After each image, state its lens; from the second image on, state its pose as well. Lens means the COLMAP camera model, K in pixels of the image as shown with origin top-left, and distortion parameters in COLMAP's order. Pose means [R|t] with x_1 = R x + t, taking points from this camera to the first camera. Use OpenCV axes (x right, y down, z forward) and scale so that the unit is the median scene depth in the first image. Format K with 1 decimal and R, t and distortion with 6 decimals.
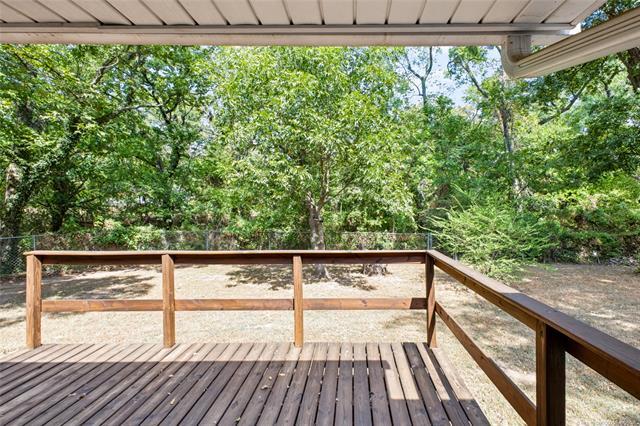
lens RADIAL K [[298.3, 0, 345.9], [0, 298.3, 211.9], [0, 0, 1]] dist [0.002914, 0.000042]
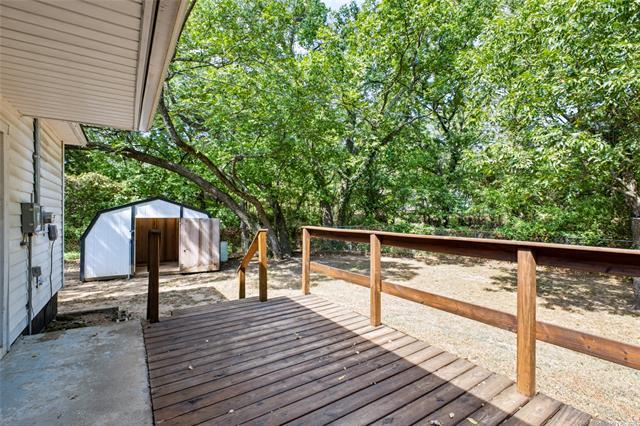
lens RADIAL K [[283.6, 0, 314.7], [0, 283.6, 215.5], [0, 0, 1]] dist [0.003121, 0.000487]
pose [[0.555525, 0.011144, -0.831425, 0.089275], [-0.009078, 0.999932, 0.007337, 0.071930], [0.831451, 0.003472, 0.555588, 0.288054]]
